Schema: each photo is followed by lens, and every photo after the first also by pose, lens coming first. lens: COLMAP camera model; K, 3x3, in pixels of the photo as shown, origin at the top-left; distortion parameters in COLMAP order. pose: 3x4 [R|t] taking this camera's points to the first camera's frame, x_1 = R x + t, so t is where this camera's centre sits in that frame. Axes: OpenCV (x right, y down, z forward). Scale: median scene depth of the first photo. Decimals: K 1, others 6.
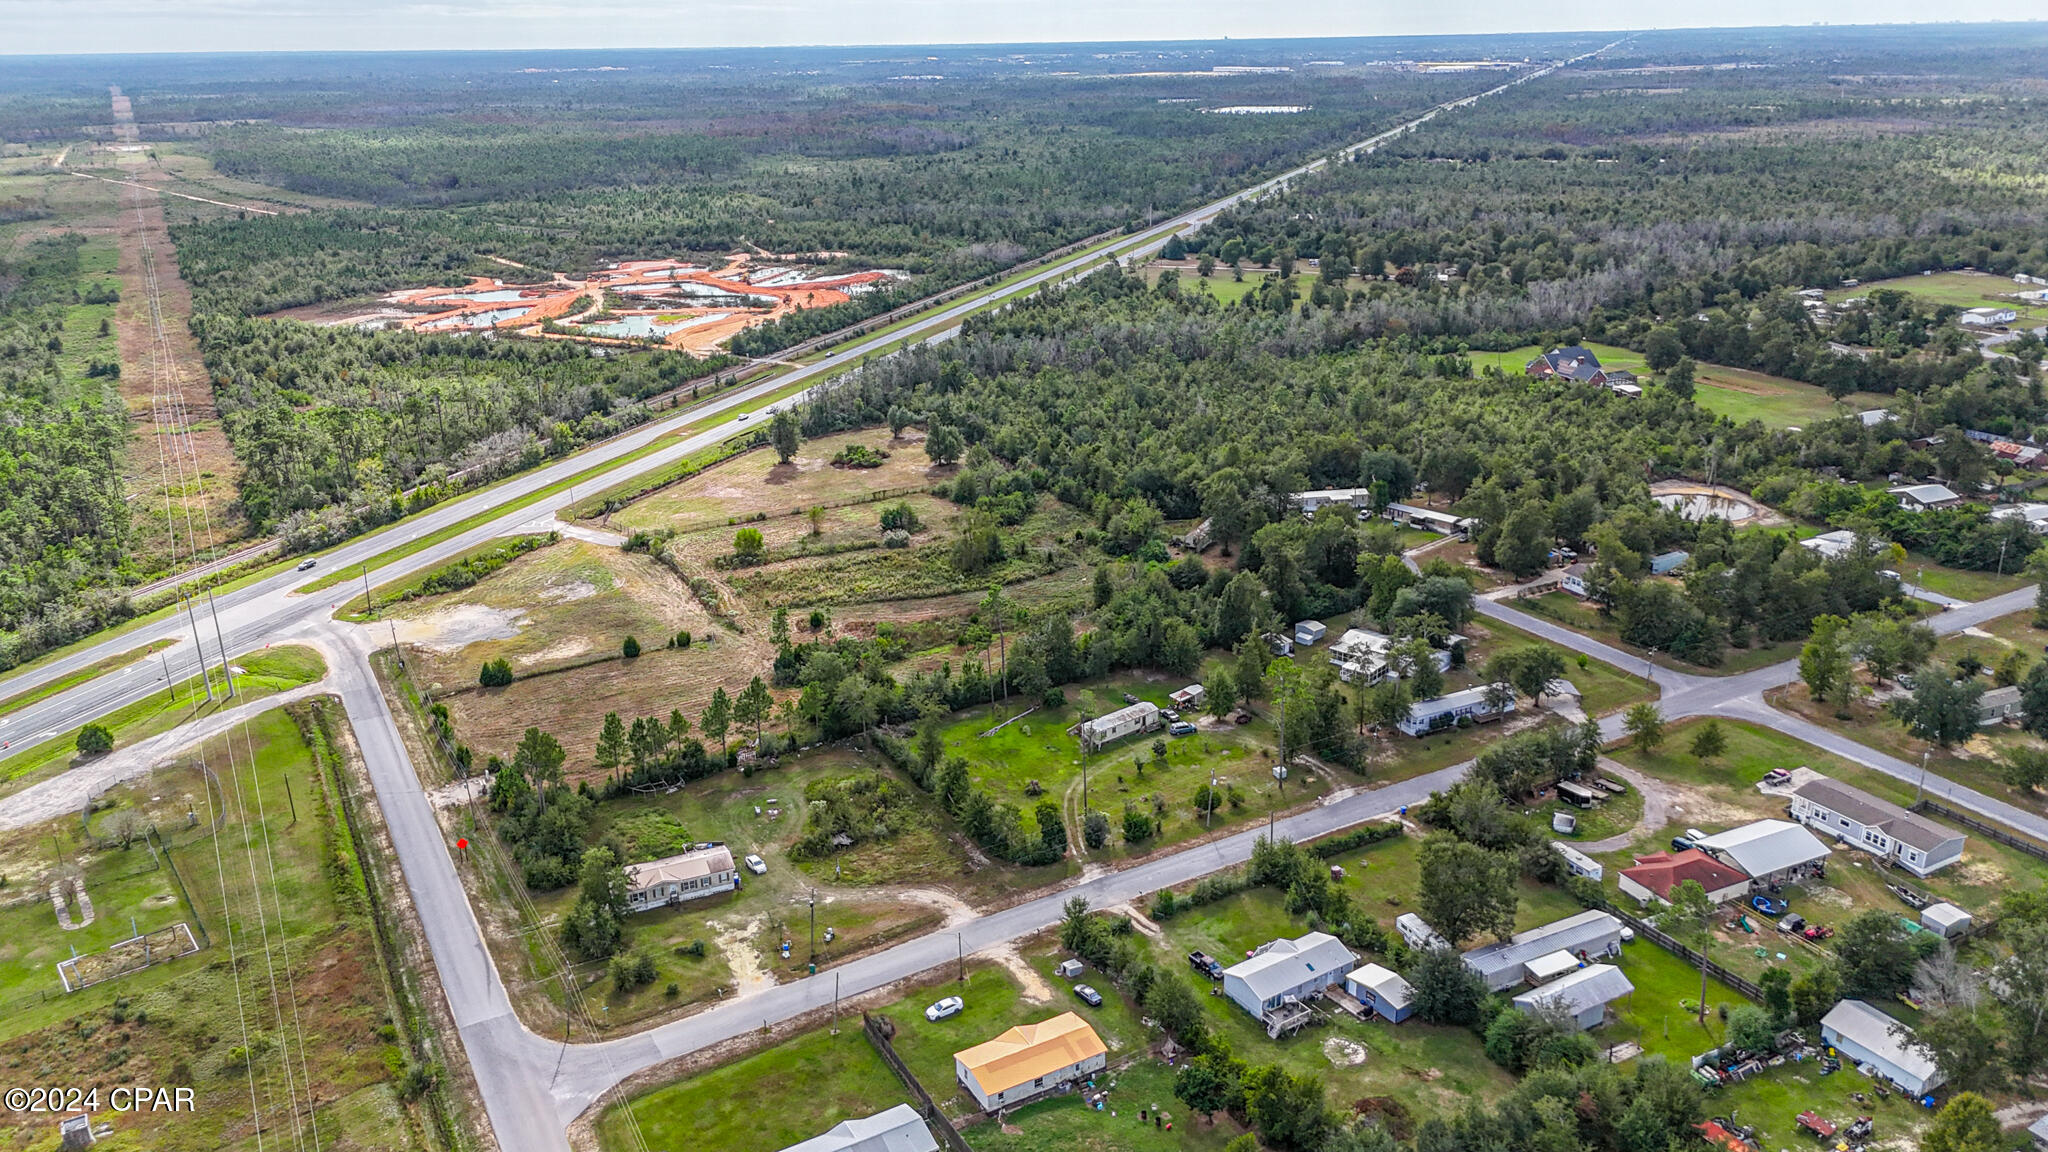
lens RADIAL K [[1462.7, 0, 1029.4], [0, 1462.7, 629.5], [0, 0, 1]] dist [0.039786, -0.001072]
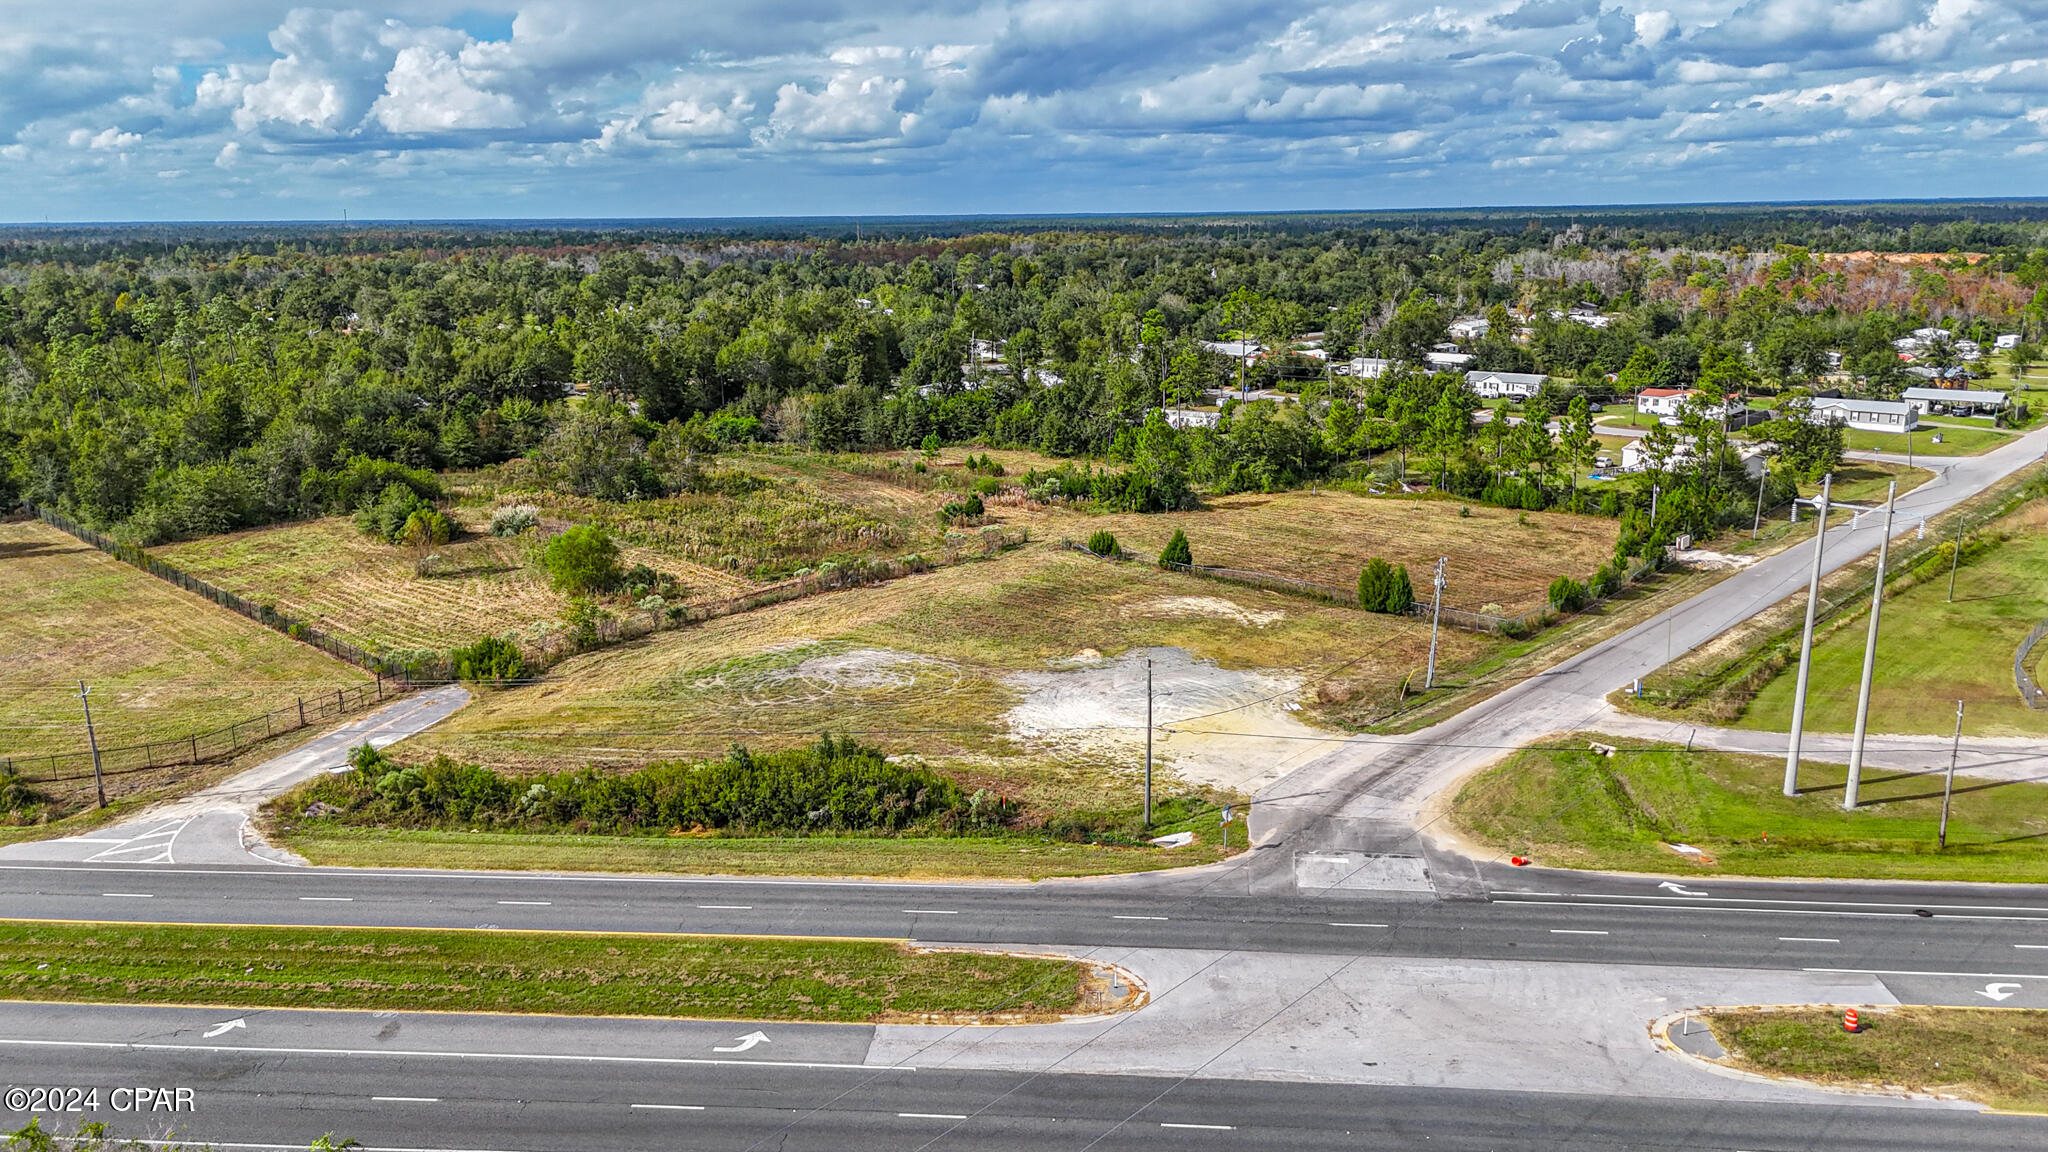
lens RADIAL K [[1510.0, 0, 1024.0], [0, 1510.0, 576.0], [0, 0, 1]] dist [0.073230, -0.077182]
pose [[-0.280235, -0.203756, 0.938058, -0.893303], [0.375772, 0.875943, 0.302522, -0.195165], [-0.883325, 0.437273, -0.168903, 1.311395]]
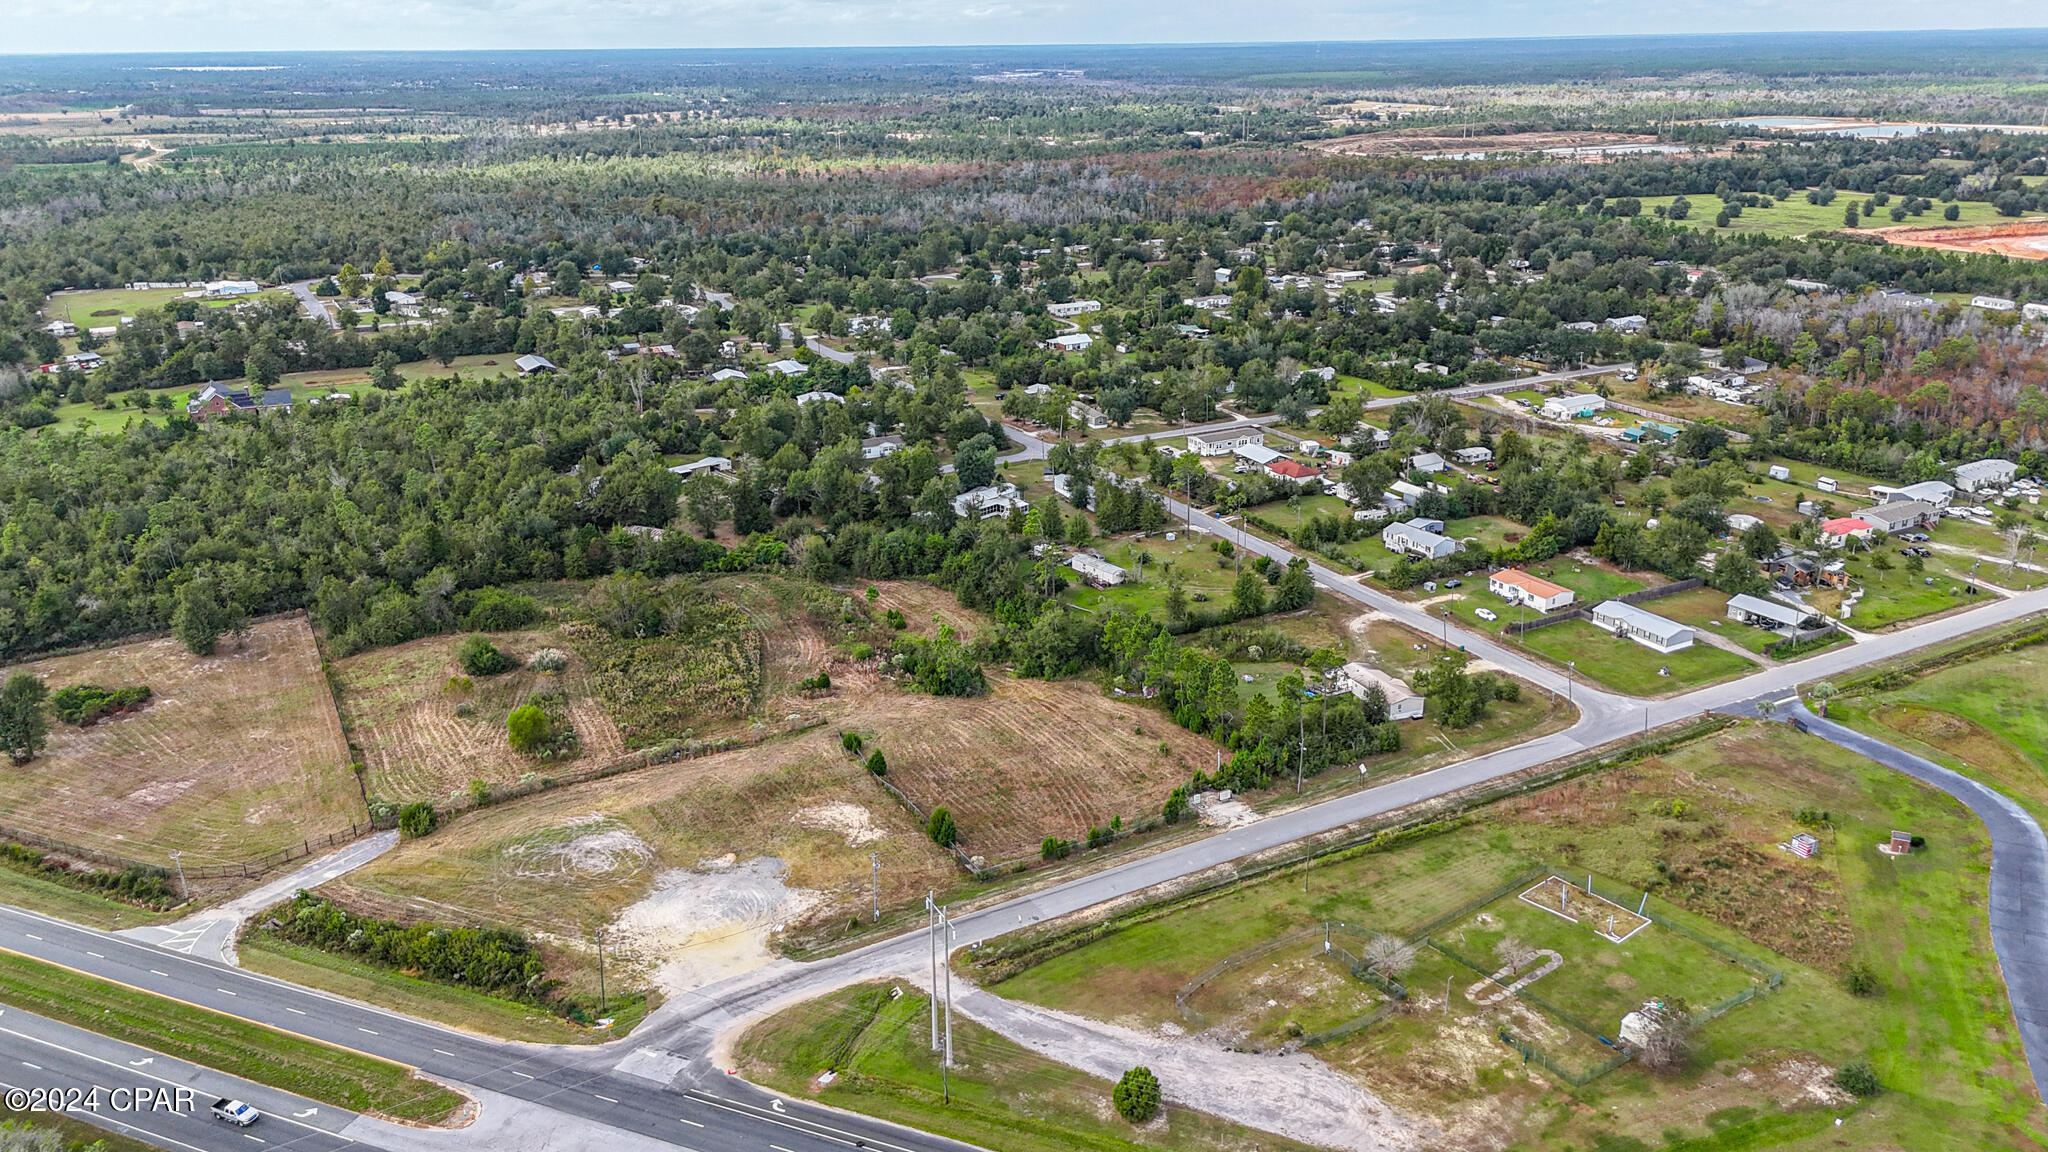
lens RADIAL K [[1510.0, 0, 1024.0], [0, 1510.0, 576.0], [0, 0, 1]] dist [0.073230, -0.077182]
pose [[0.019151, -0.317562, 0.948044, -1.194948], [0.385688, 0.877172, 0.286031, -0.334353], [-0.922430, 0.360172, 0.139278, 0.875720]]
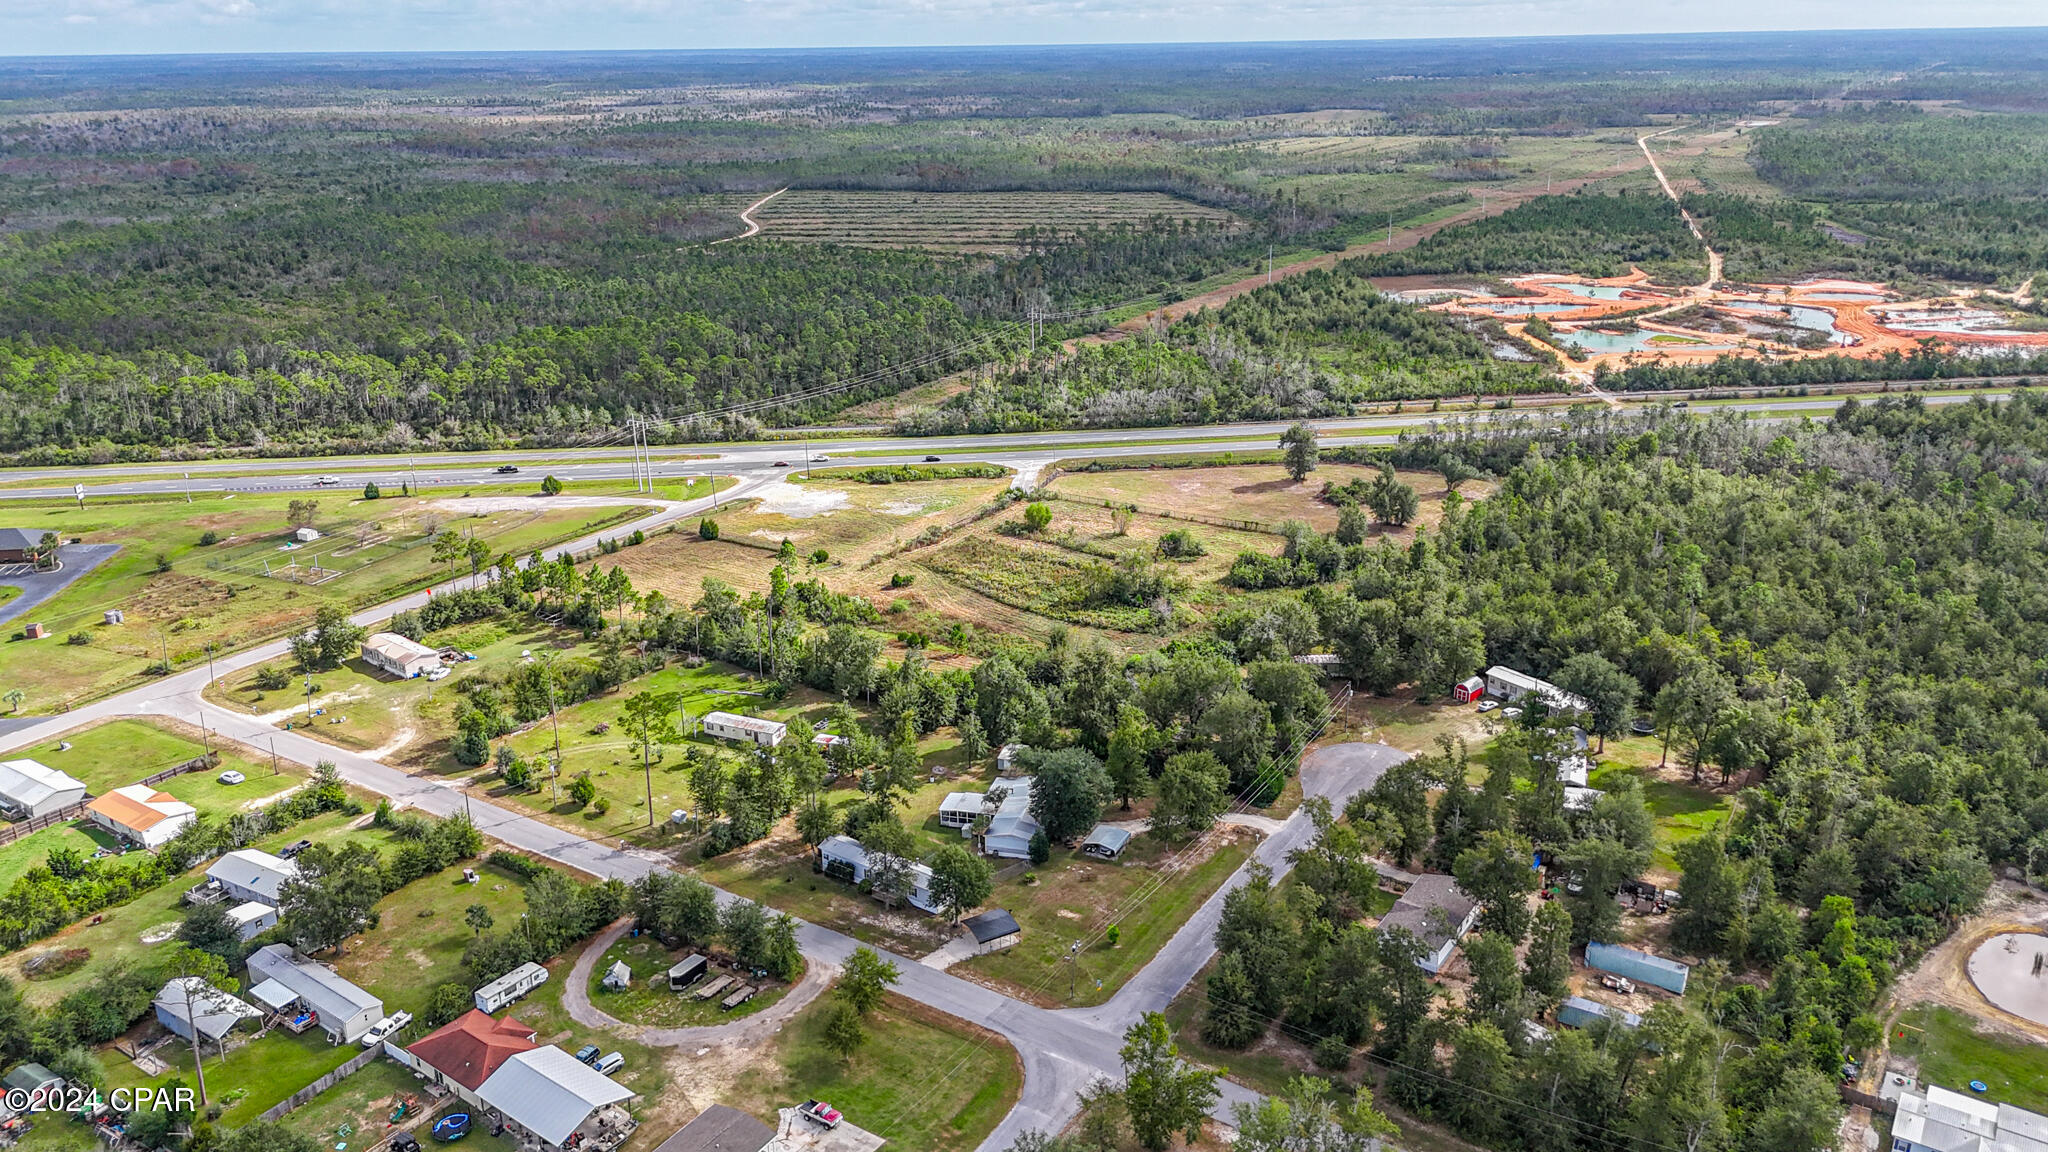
lens RADIAL K [[1510.0, 0, 1024.0], [0, 1510.0, 576.0], [0, 0, 1]] dist [0.073230, -0.077182]
pose [[0.456065, 0.302463, -0.836971, 0.974108], [-0.323513, 0.932479, 0.160696, -0.258033], [0.829062, 0.197483, 0.523122, 0.595550]]
